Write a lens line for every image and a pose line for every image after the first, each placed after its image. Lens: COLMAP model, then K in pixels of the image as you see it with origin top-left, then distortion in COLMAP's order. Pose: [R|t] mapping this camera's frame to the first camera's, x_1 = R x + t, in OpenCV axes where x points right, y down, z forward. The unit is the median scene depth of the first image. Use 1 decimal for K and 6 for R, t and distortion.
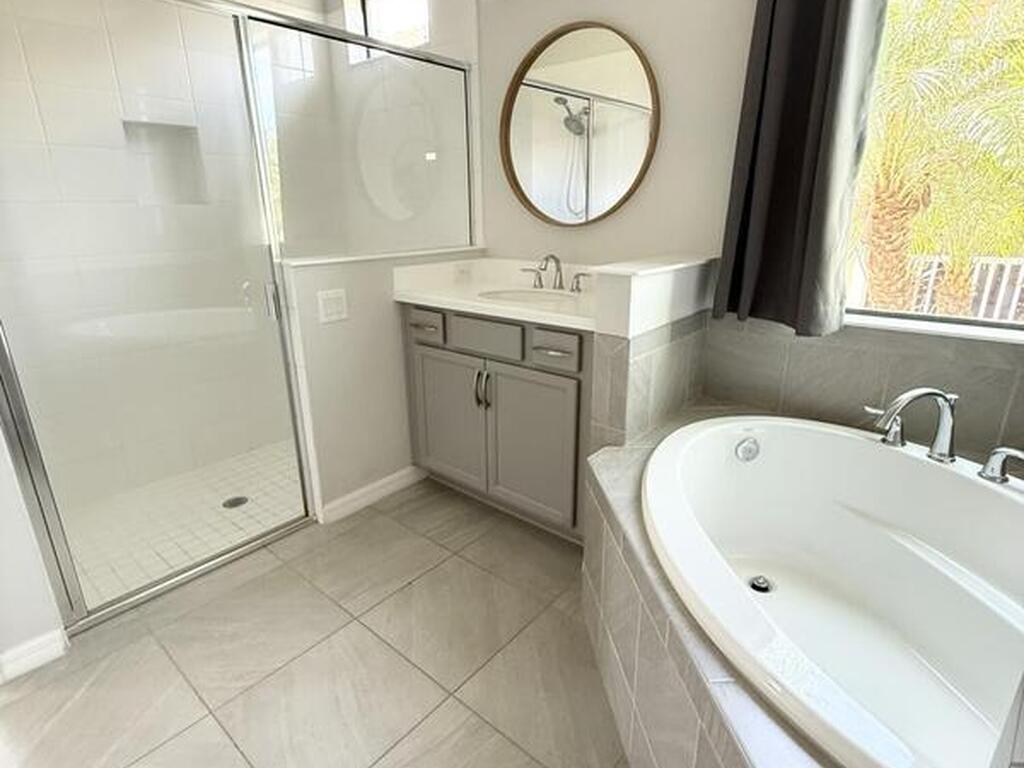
lens RADIAL K [[545.3, 0, 512.0], [0, 545.3, 384.0], [0, 0, 1]] dist [-0.002940, -0.000445]
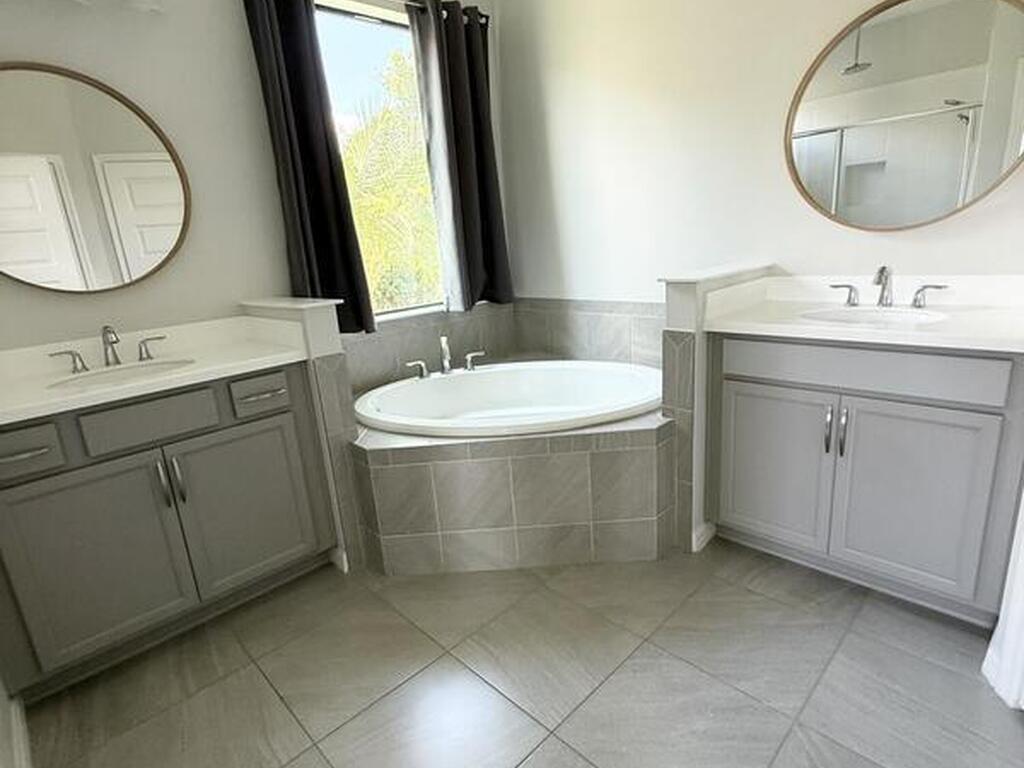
lens RADIAL K [[545.3, 0, 512.0], [0, 545.3, 384.0], [0, 0, 1]] dist [-0.002940, -0.000445]
pose [[0.099030, -0.257234, 0.961262, -0.751042], [0.377944, 0.903344, 0.202799, -0.095236], [-0.920517, 0.343220, 0.186678, 0.313816]]
